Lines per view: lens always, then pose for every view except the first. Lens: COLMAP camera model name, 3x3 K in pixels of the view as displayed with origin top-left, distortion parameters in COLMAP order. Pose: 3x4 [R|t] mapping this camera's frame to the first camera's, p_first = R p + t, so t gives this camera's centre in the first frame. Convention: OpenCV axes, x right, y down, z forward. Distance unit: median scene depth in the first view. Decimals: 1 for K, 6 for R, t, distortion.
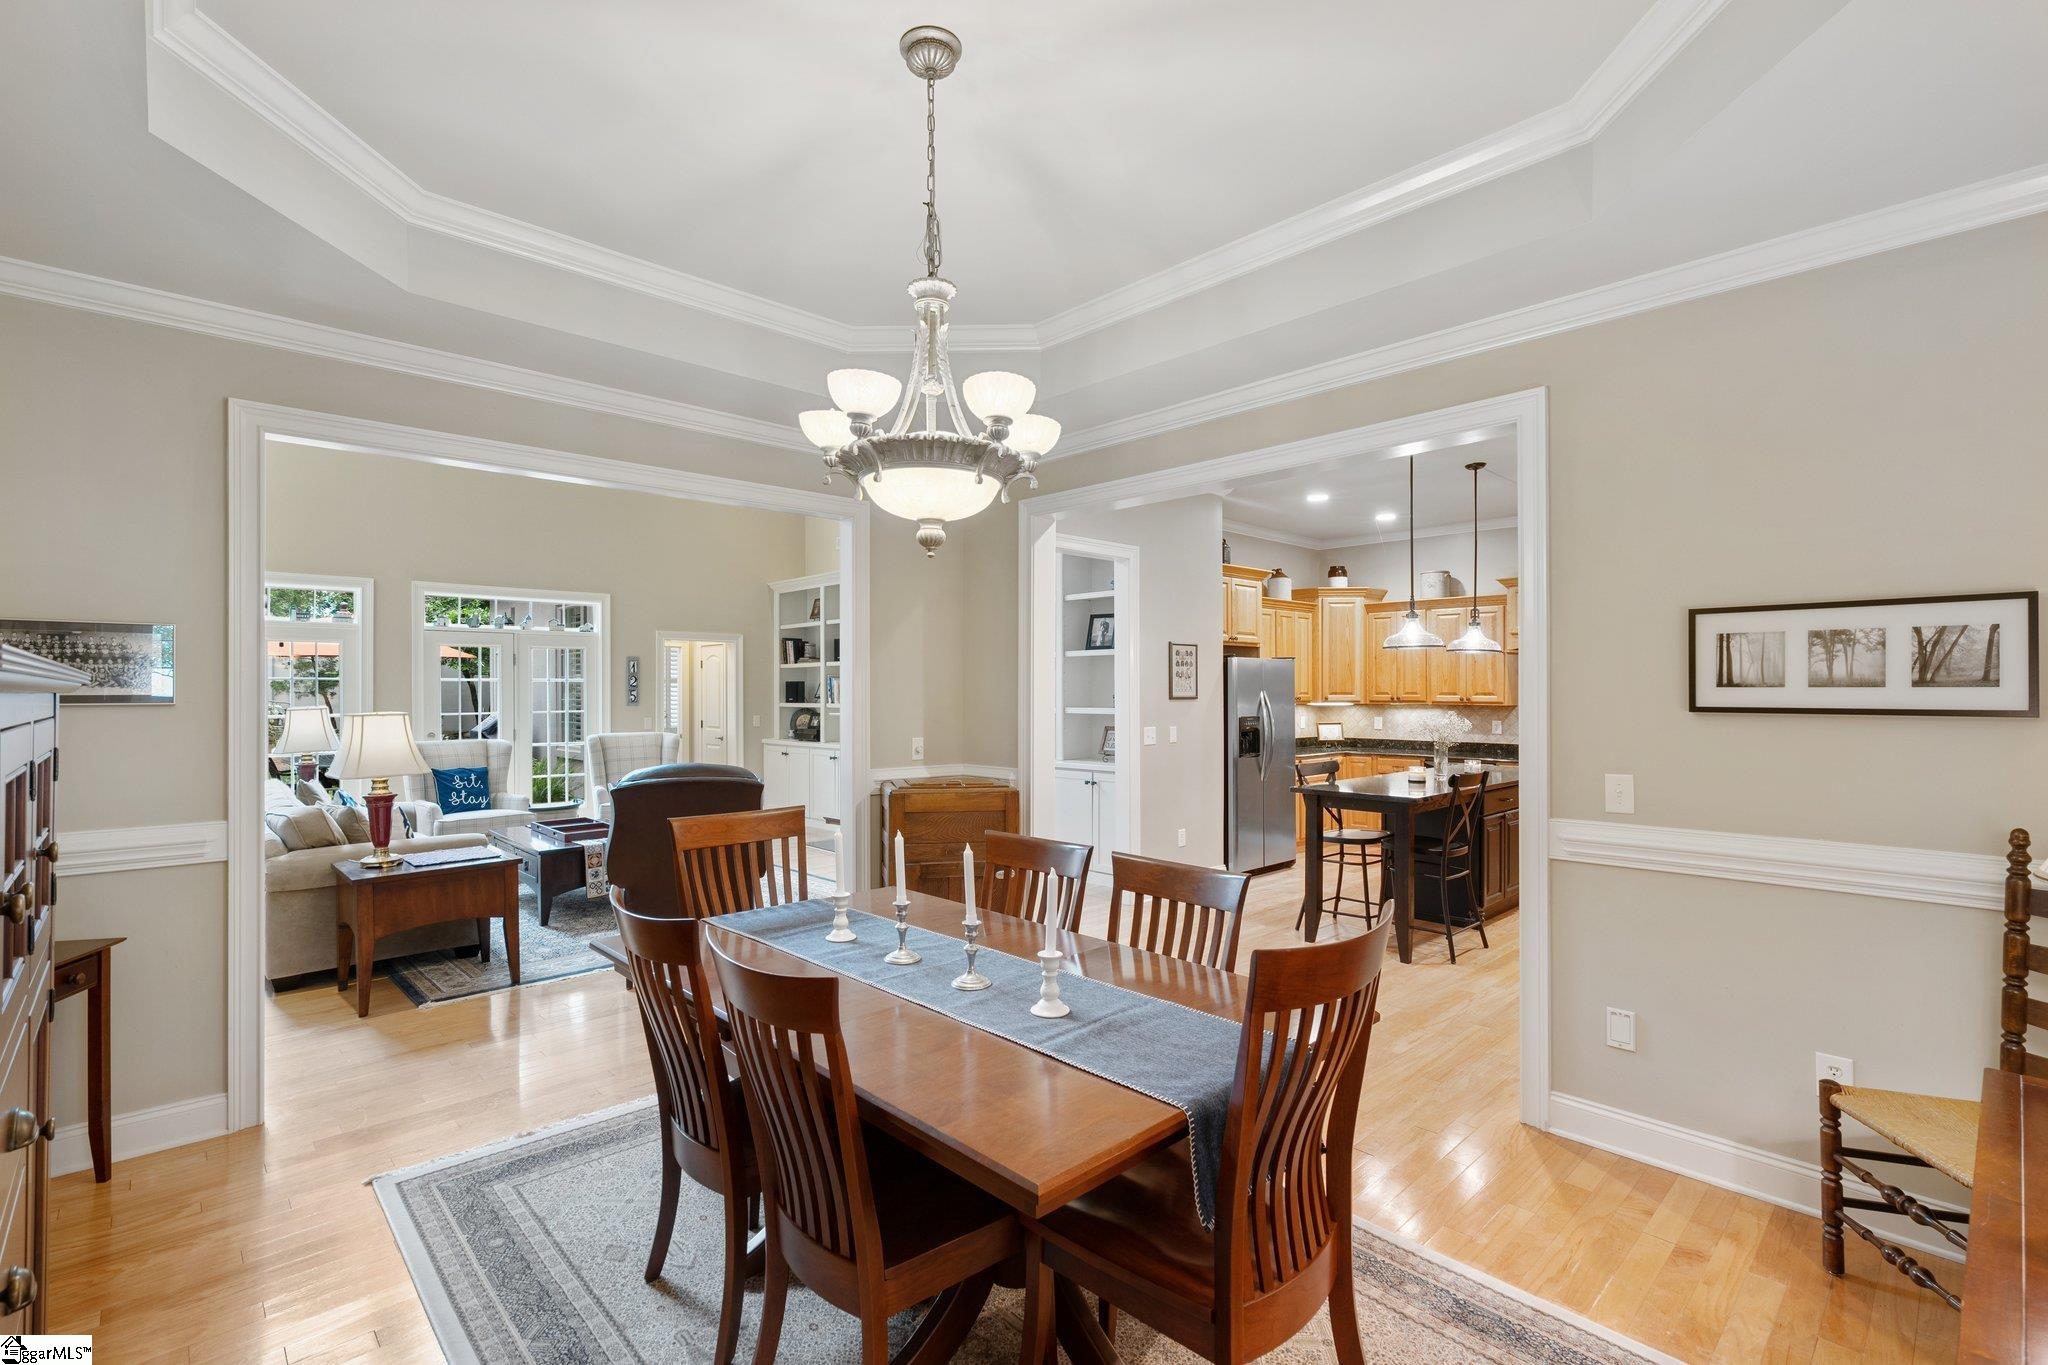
lens RADIAL K [[918.1, 0, 1024.0], [0, 918.1, 682.5], [0, 0, 1]] dist [-0.021201, 0.000253]
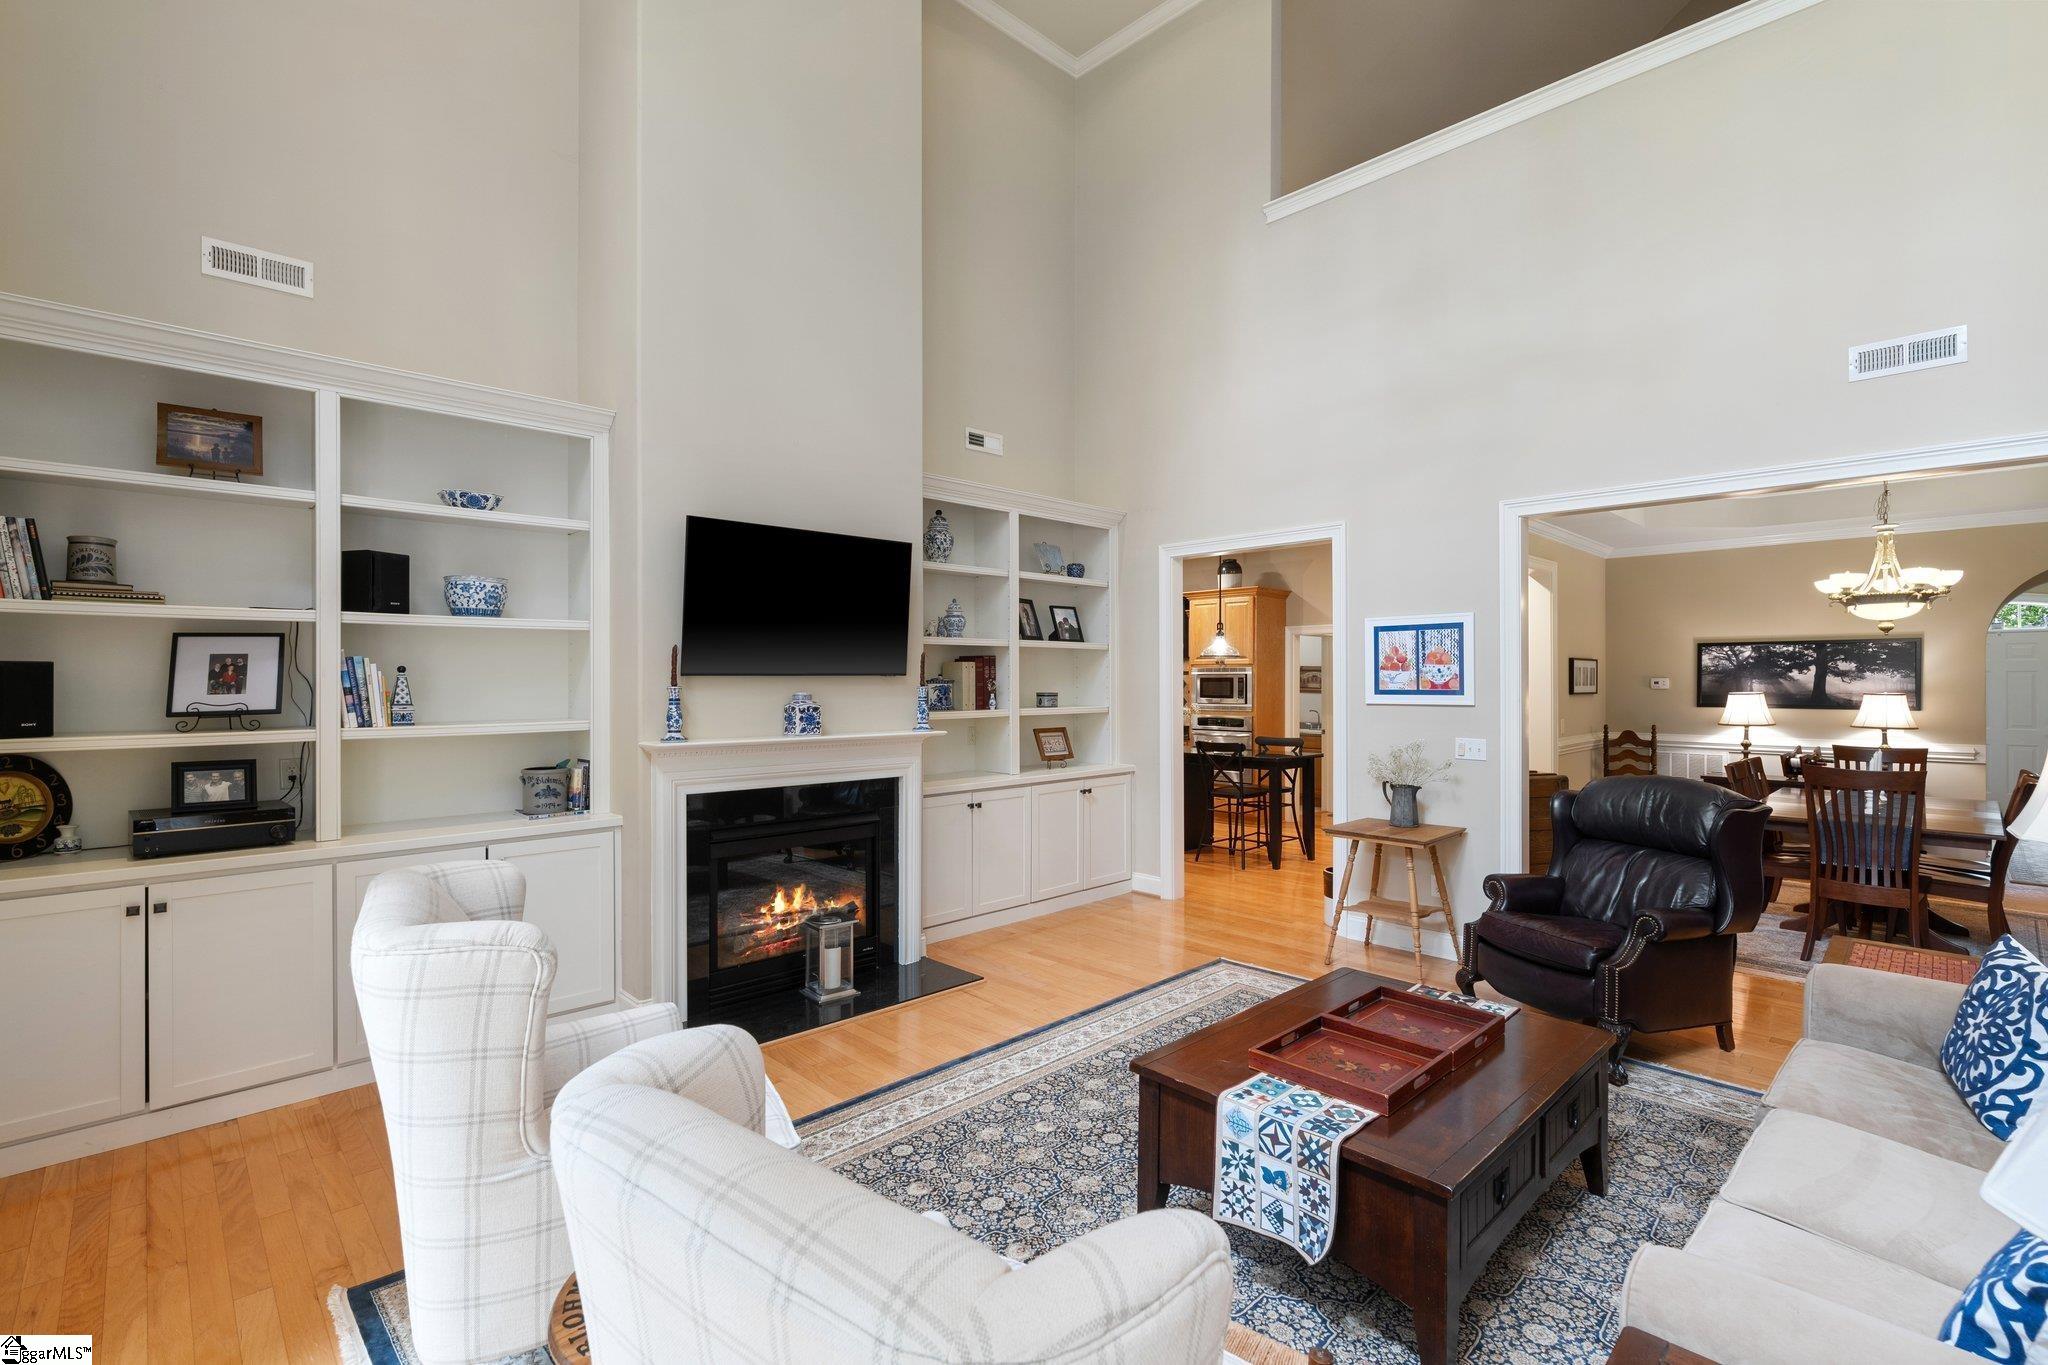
lens RADIAL K [[924.9, 0, 1010.3], [0, 924.9, 665.7], [0, 0, 1]] dist [0.000311, 0.000149]
pose [[0.005932, 0.017217, 0.999834, -0.829898], [-0.010150, 0.999801, -0.017156, 0.004057], [-0.999931, -0.010047, 0.006105, 1.061056]]
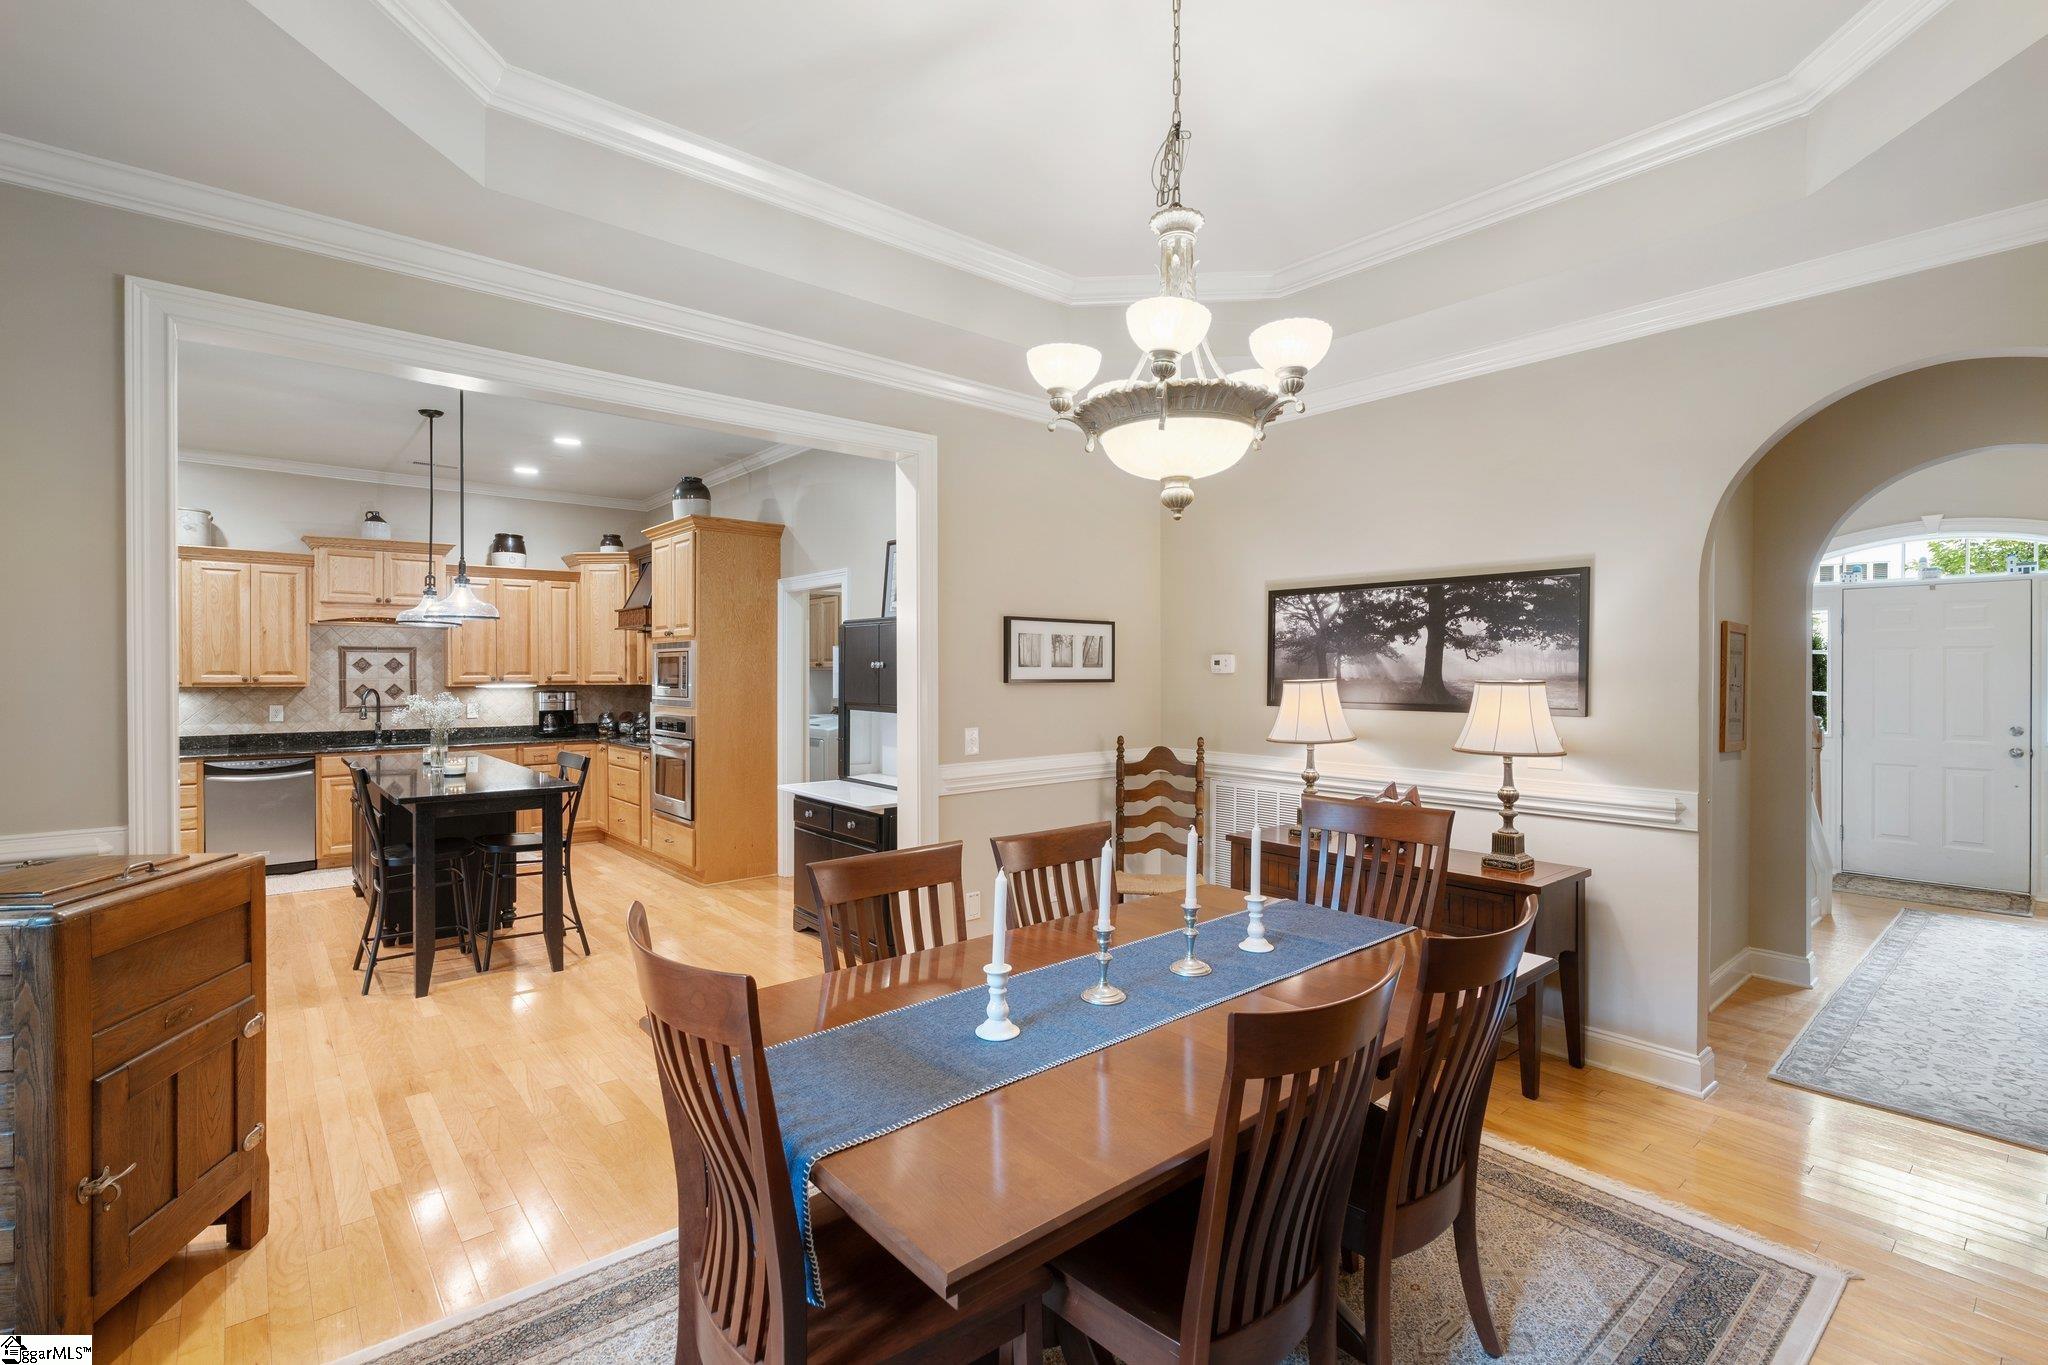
lens RADIAL K [[924.9, 0, 1010.3], [0, 924.9, 665.7], [0, 0, 1]] dist [0.000311, 0.000149]
pose [[0.064316, 0.005069, 0.997917, -0.323060], [-0.010101, 0.999939, -0.004428, 0.003962], [-0.997878, -0.009795, 0.064363, 0.347761]]
